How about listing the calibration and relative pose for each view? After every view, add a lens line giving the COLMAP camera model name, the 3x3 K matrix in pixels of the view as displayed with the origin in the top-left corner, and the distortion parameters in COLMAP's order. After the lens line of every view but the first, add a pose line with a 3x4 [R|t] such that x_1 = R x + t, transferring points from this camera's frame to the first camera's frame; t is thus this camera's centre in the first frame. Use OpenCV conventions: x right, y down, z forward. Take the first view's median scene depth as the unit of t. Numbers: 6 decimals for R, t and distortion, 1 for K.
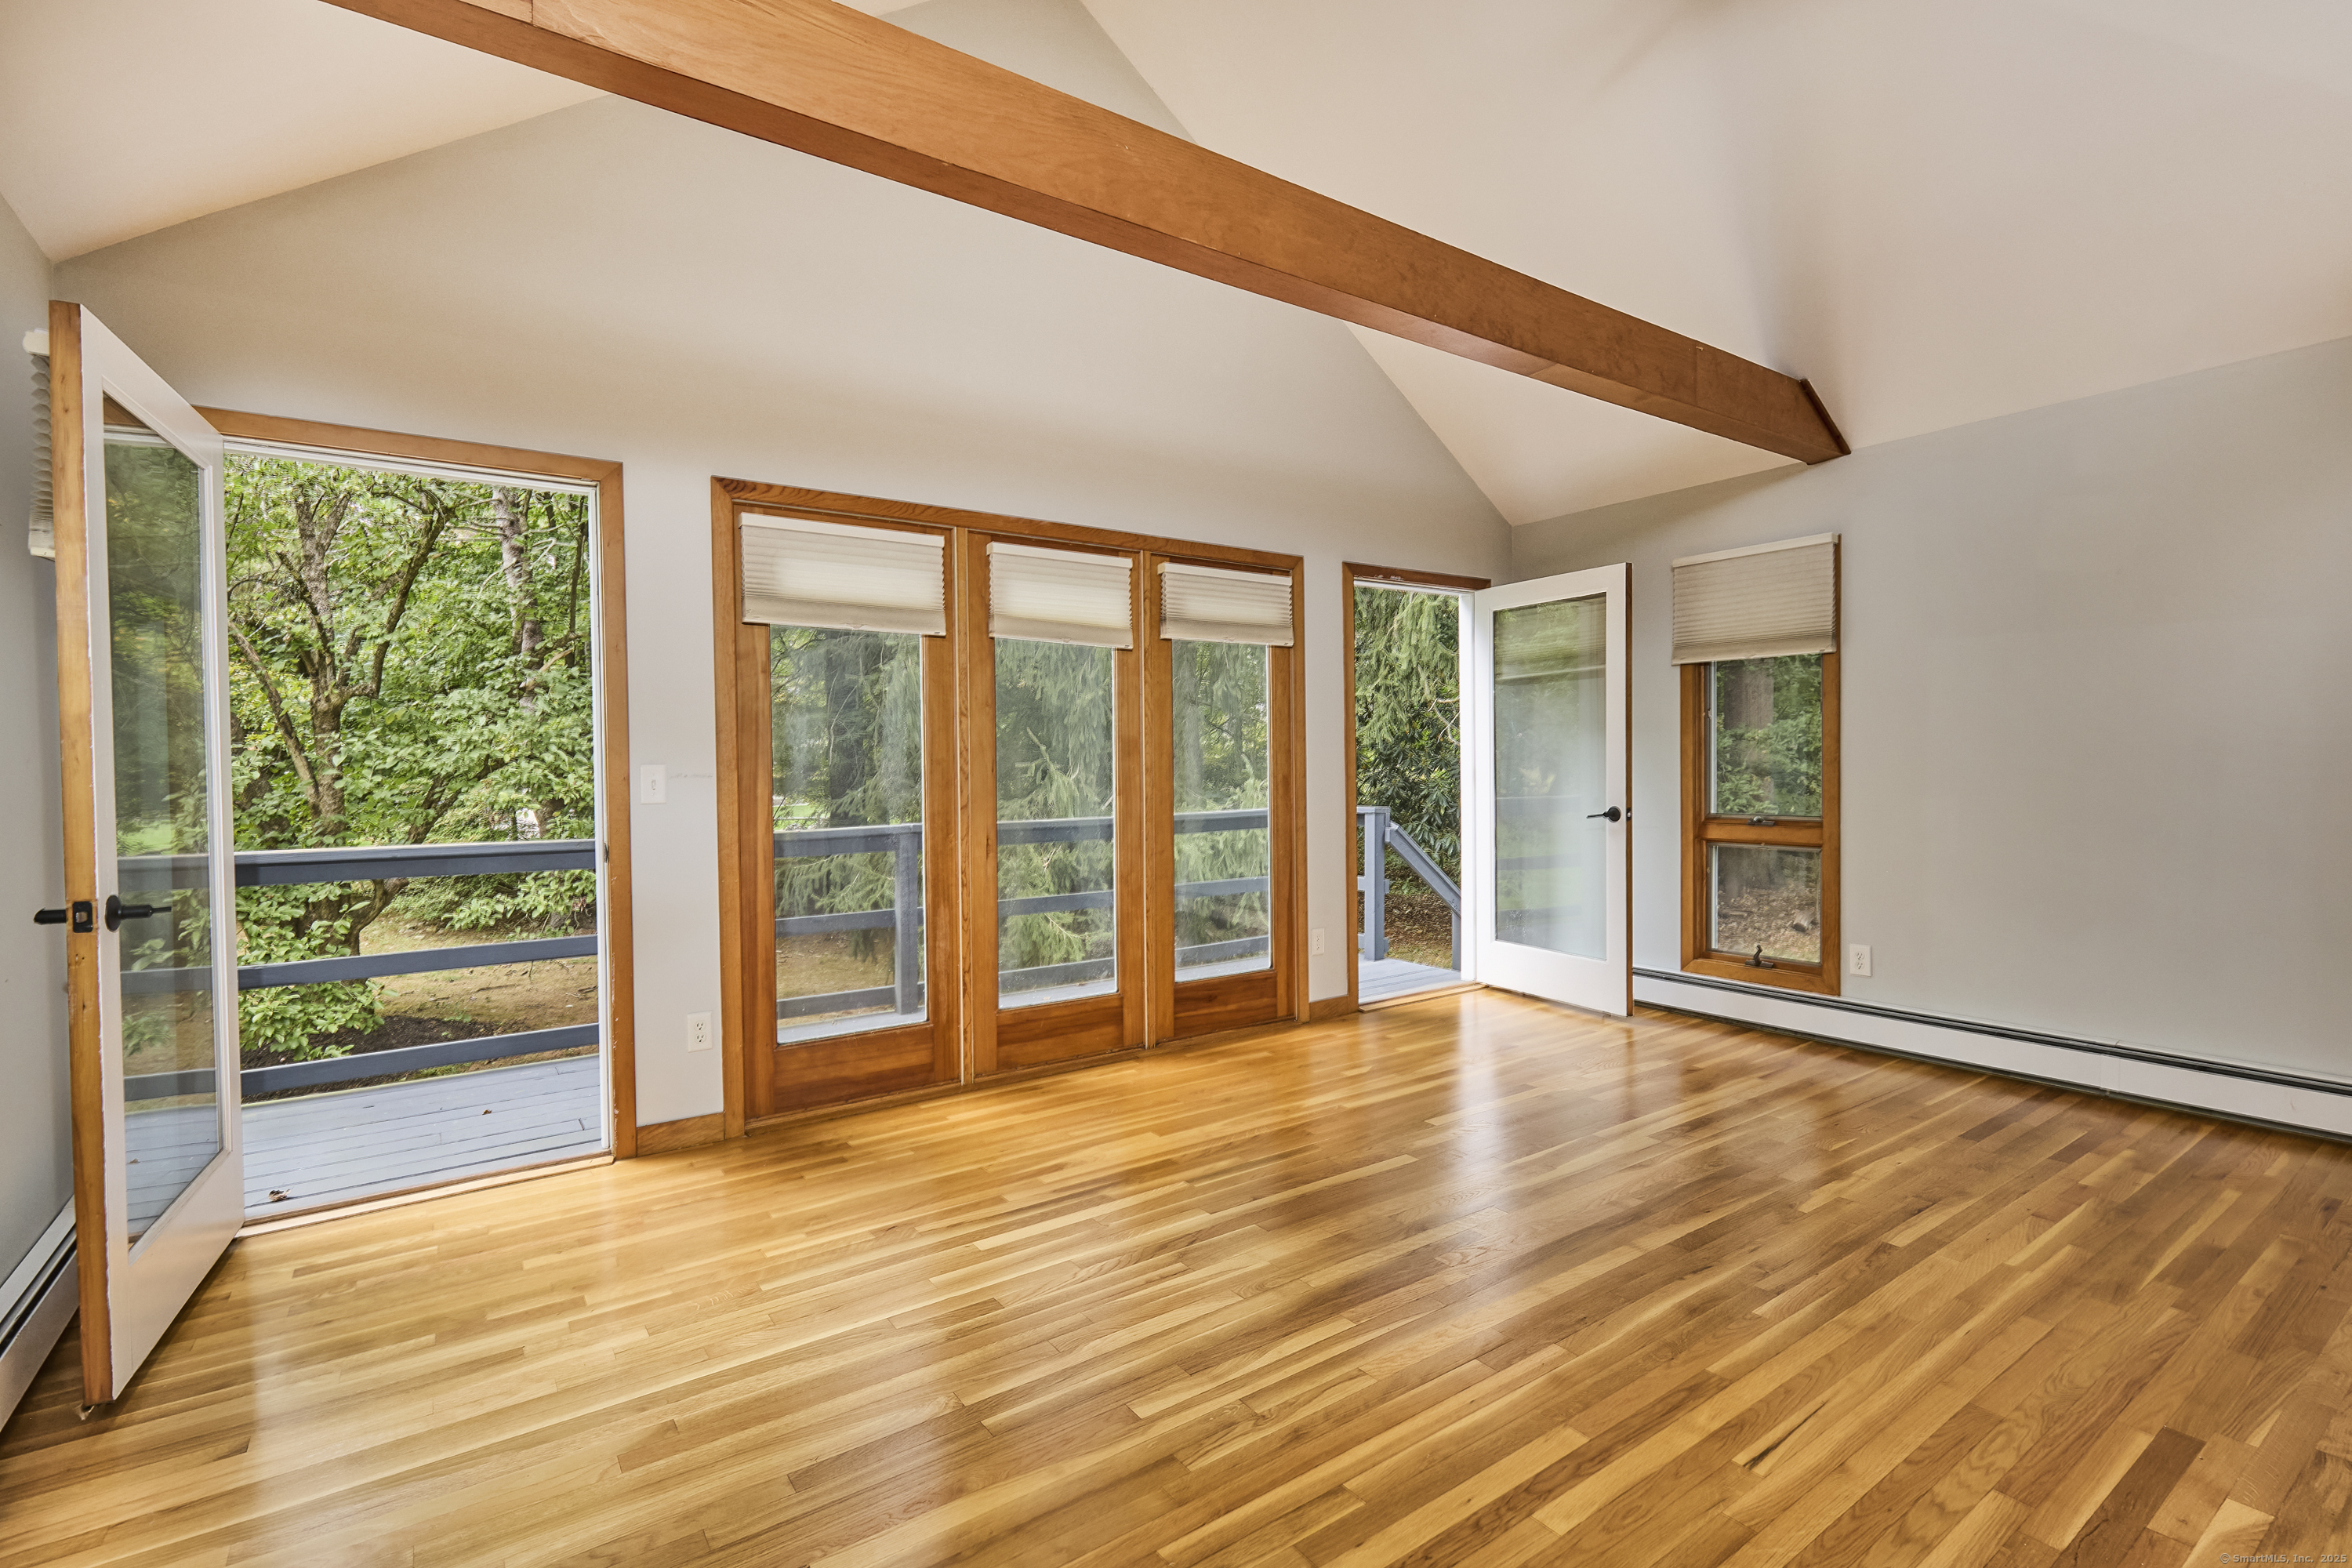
lens RADIAL K [[1074.4, 0, 1171.8], [0, 1074.4, 781.9], [0, 0, 1]] dist [0.003089, 0.000322]
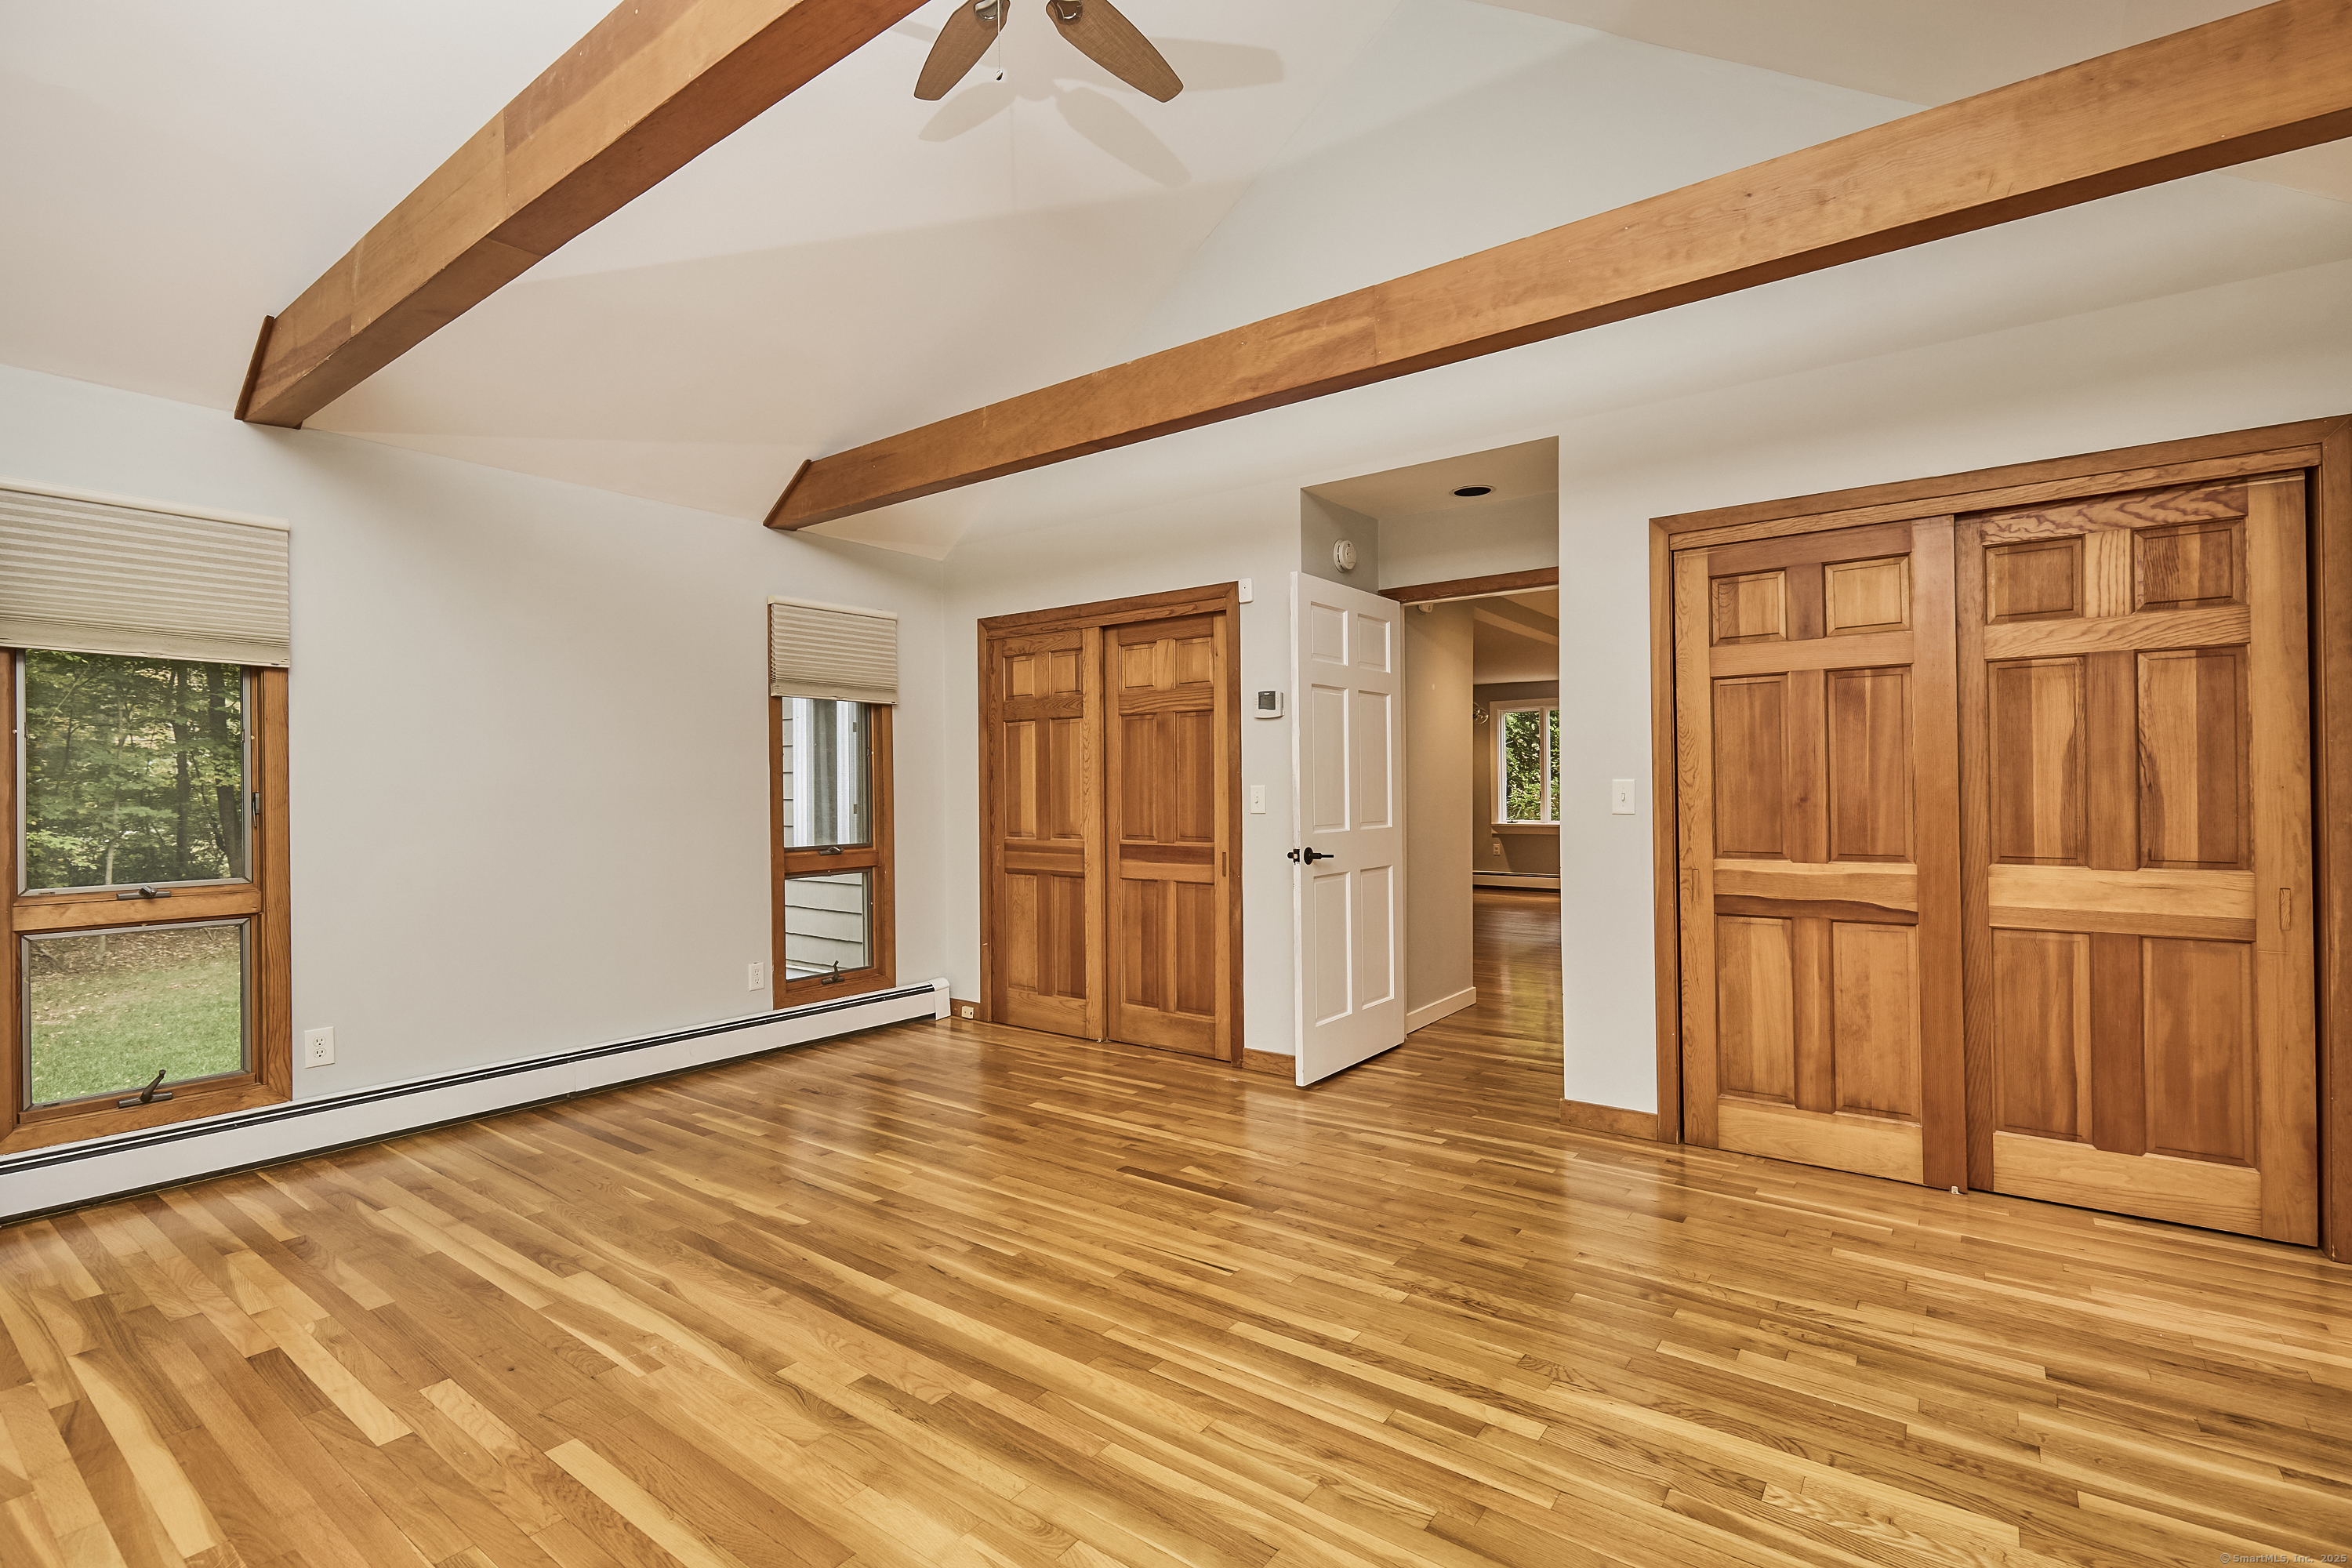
lens RADIAL K [[1074.4, 0, 1193.7], [0, 1074.4, 787.4], [0, 0, 1]] dist [0.003089, 0.000322]
pose [[-0.325208, 0.017734, 0.945476, -0.445250], [0.028142, 0.999563, -0.009069, -0.006879], [-0.945224, 0.023659, -0.325565, 0.793965]]
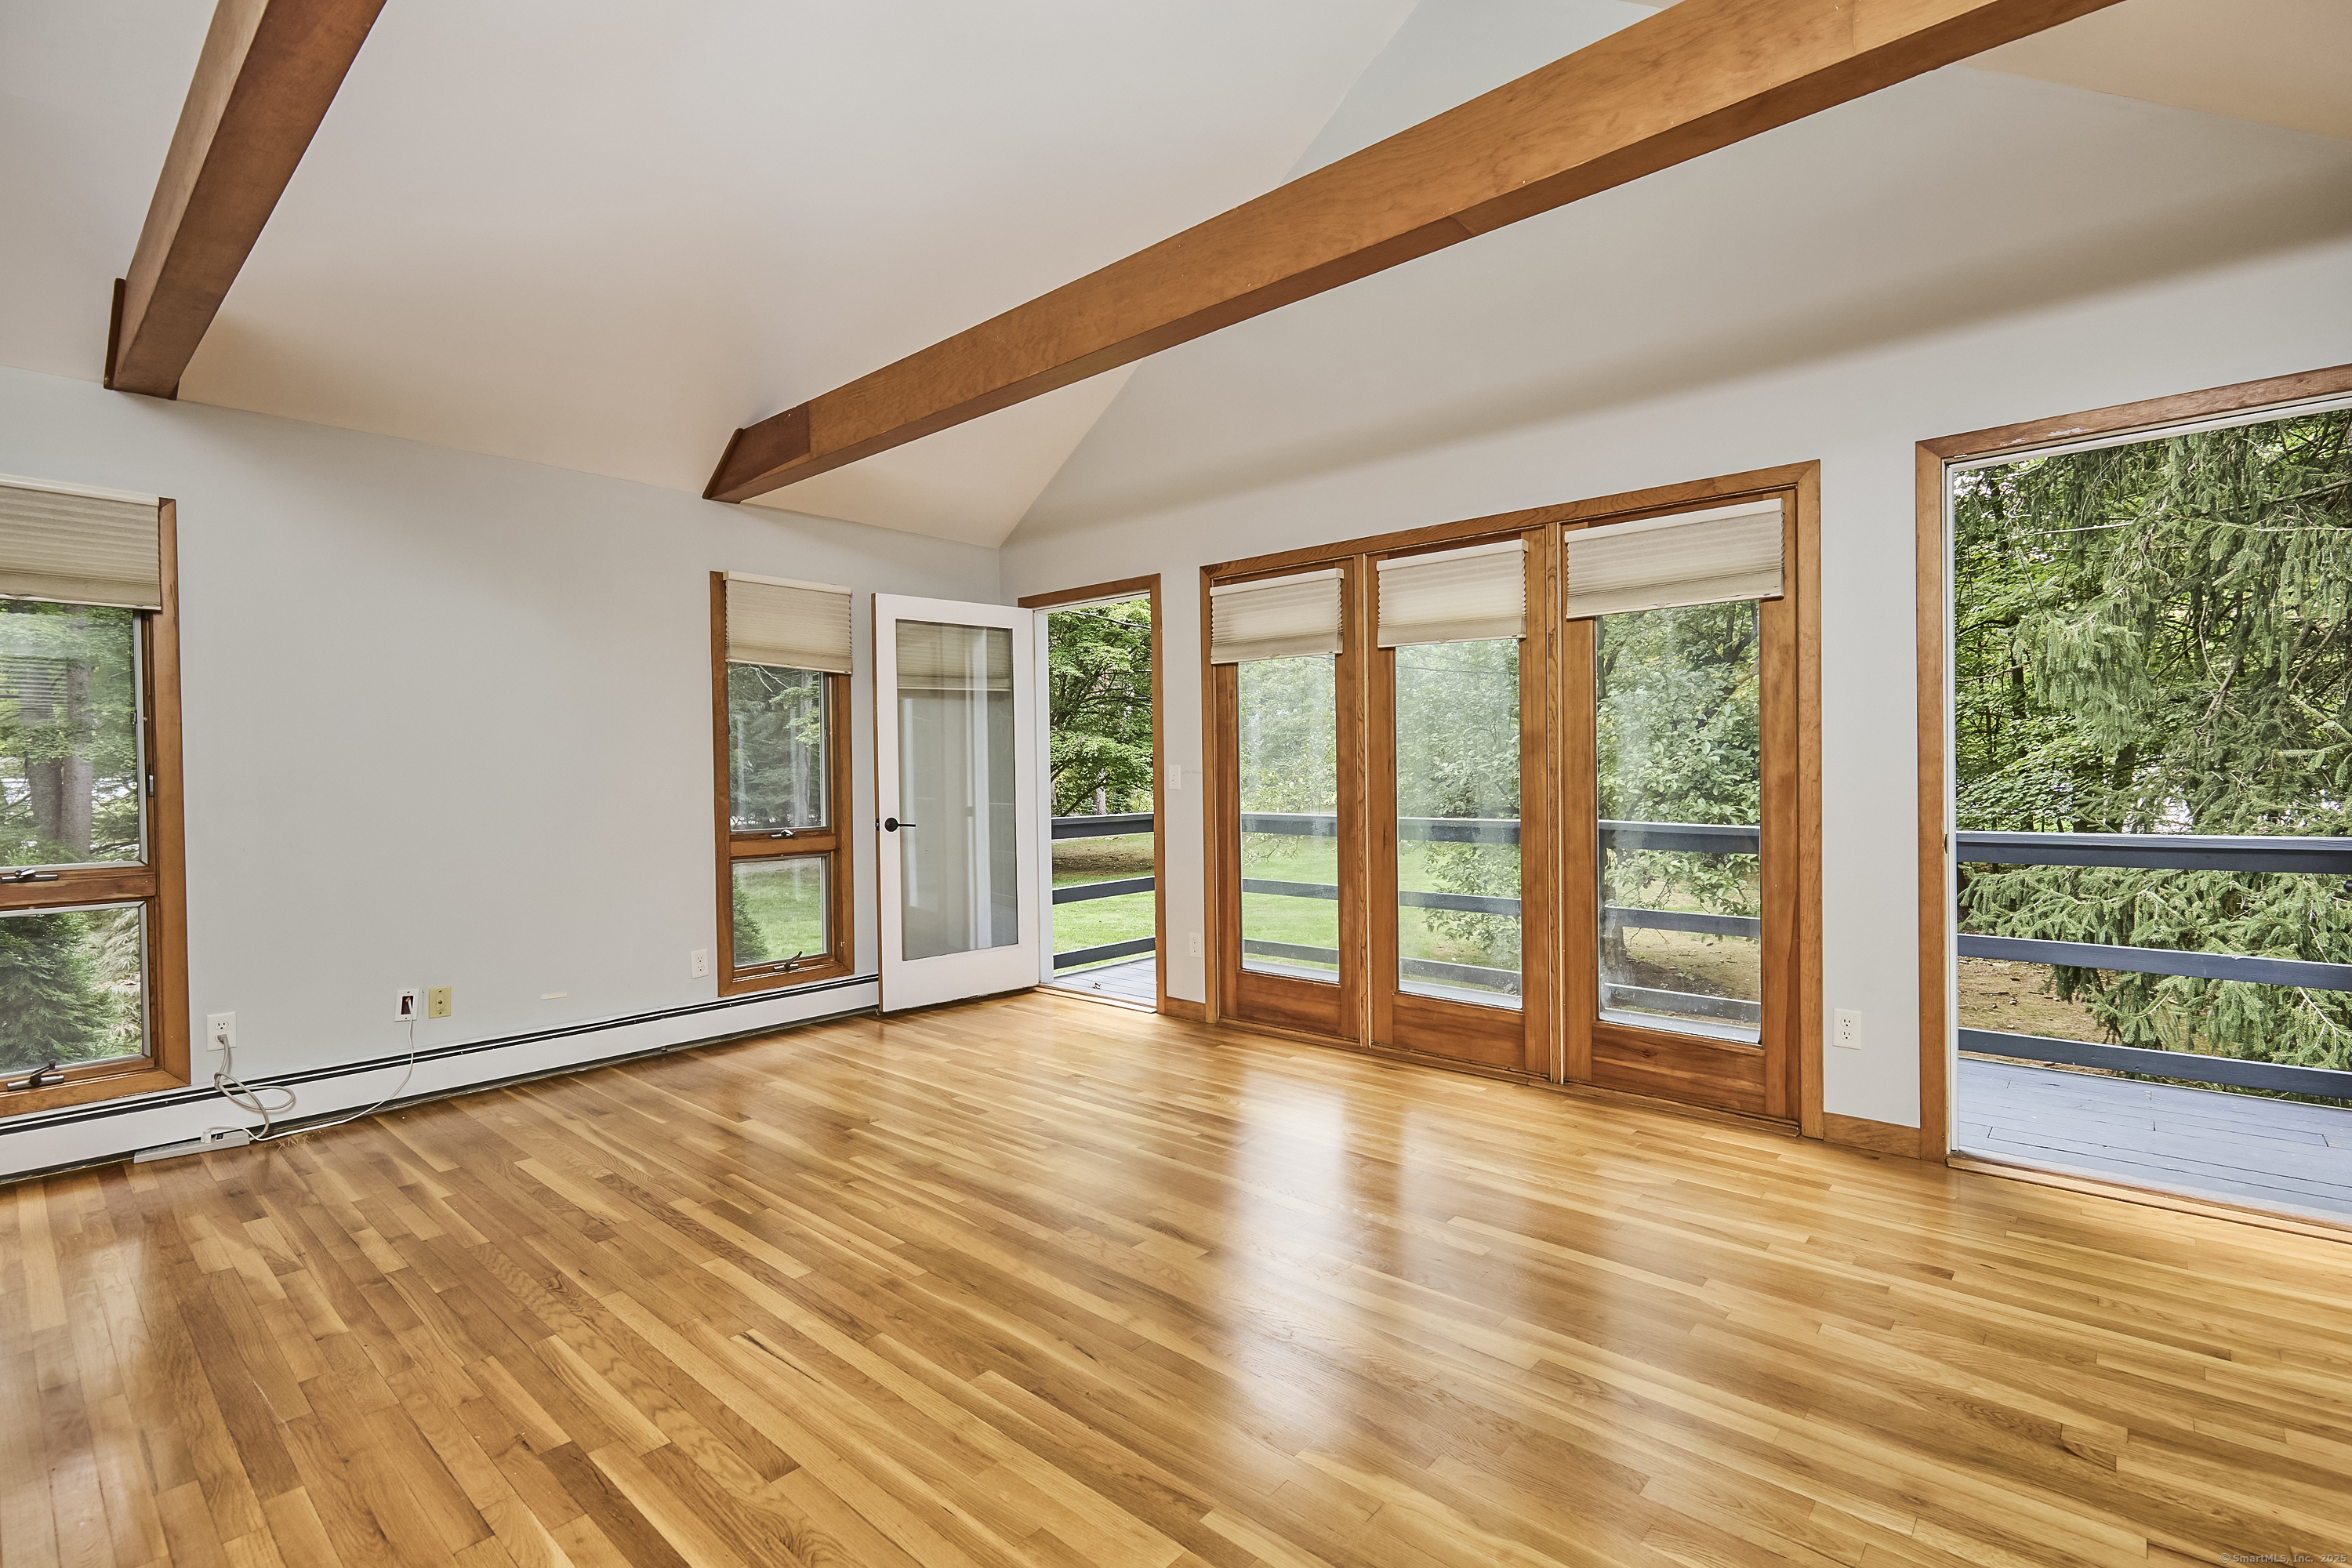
lens RADIAL K [[1074.4, 0, 1188.3], [0, 1074.4, 779.4], [0, 0, 1]] dist [0.003089, 0.000322]
pose [[0.239640, 0.018388, -0.970688, 0.981695], [-0.008413, 0.999822, 0.016863, -0.020587], [0.970825, 0.004125, 0.239752, 0.630342]]
